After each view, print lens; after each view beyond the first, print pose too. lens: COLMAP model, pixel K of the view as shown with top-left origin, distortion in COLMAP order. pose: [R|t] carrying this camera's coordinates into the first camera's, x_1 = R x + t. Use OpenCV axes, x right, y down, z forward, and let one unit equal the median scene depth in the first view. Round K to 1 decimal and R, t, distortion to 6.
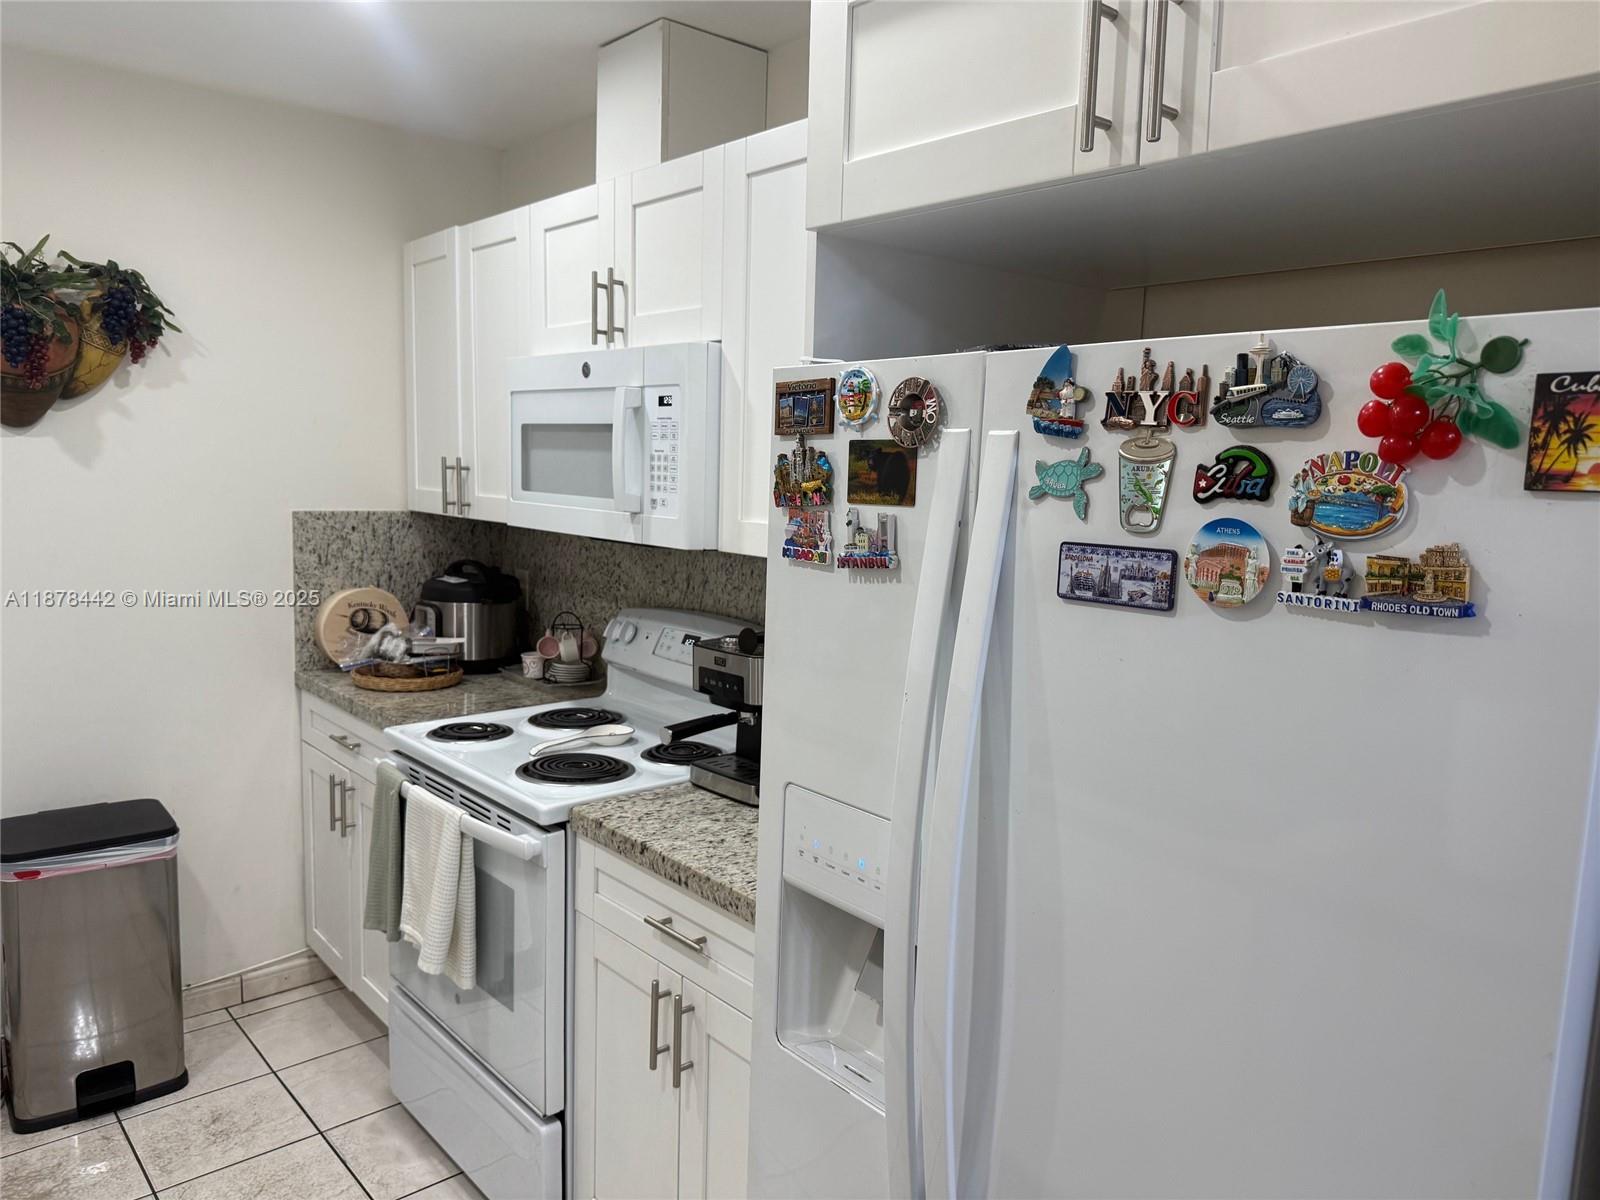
lens RADIAL K [[1123.4, 0, 793.7], [0, 1123.4, 600.4], [0, 0, 1]] dist [0.098084, -0.148896]
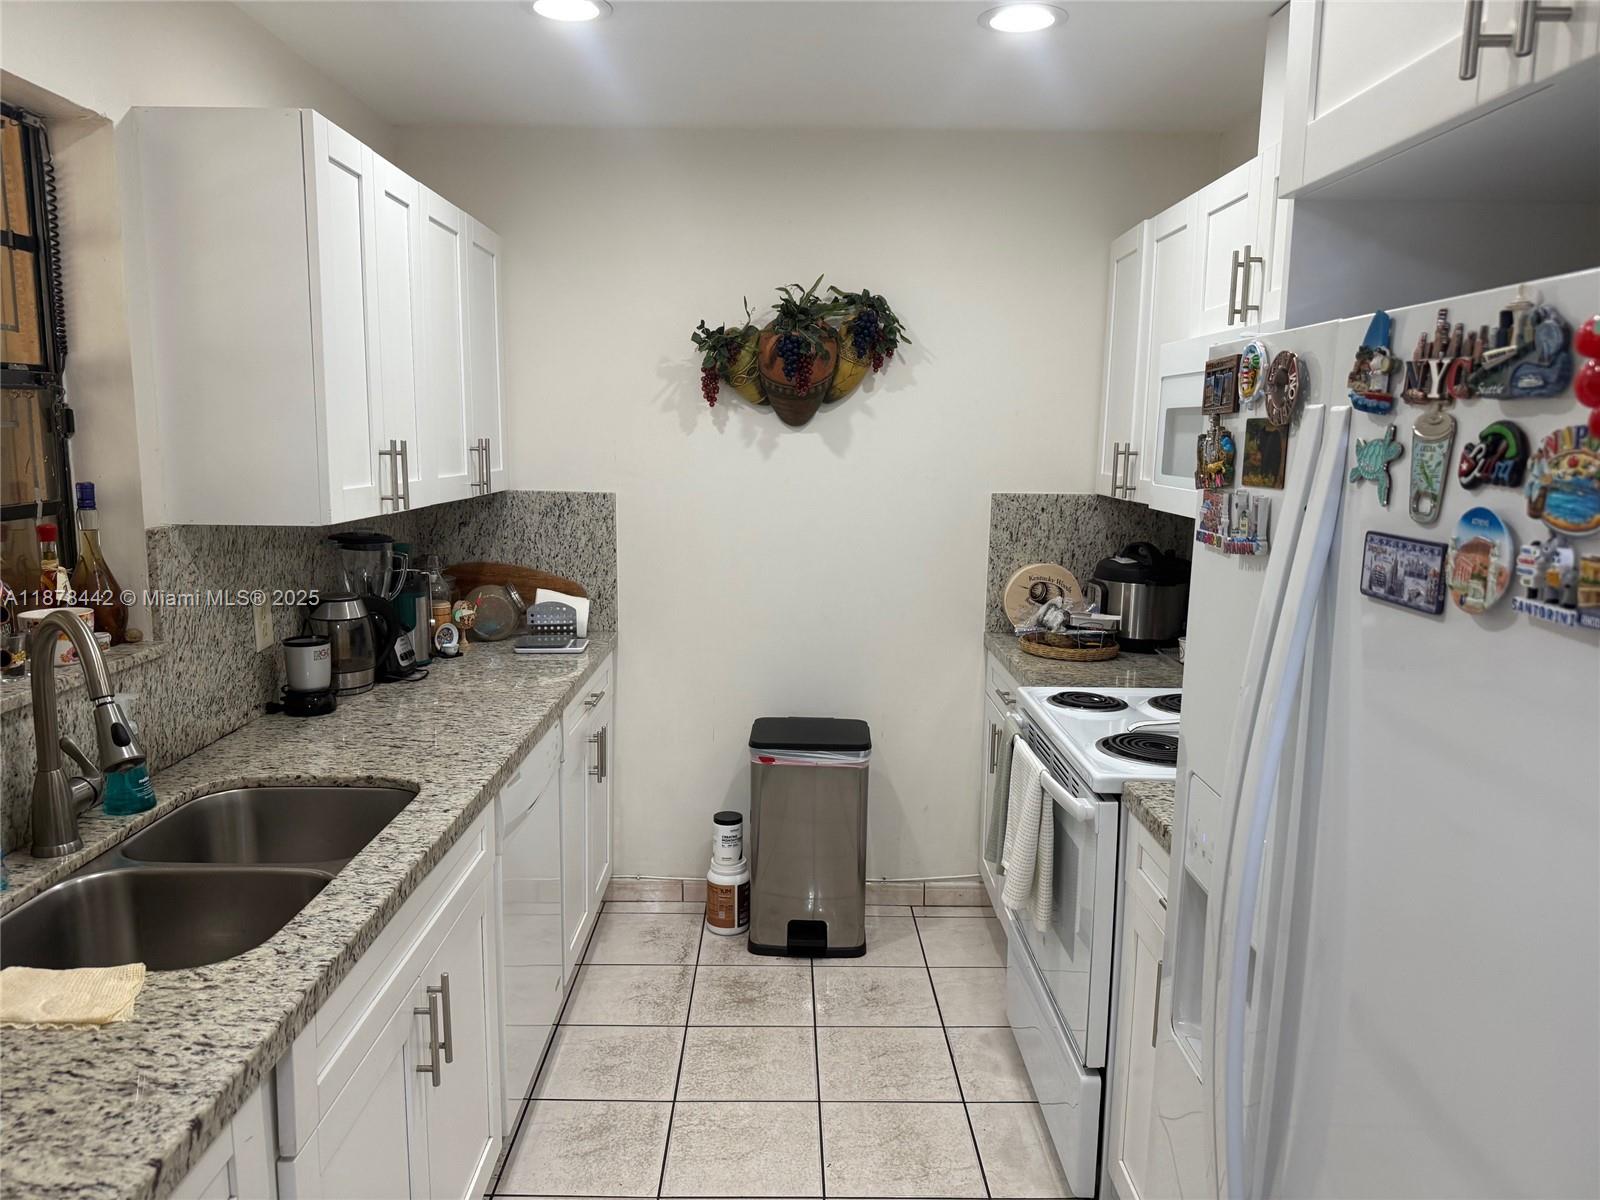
lens RADIAL K [[1123.4, 0, 793.7], [0, 1123.4, 600.4], [0, 0, 1]] dist [0.098084, -0.148896]
pose [[0.756156, 0.079101, -0.649593, 0.198014], [-0.071247, 0.996718, 0.038436, -0.000015], [0.650501, 0.017218, 0.759310, 0.011192]]
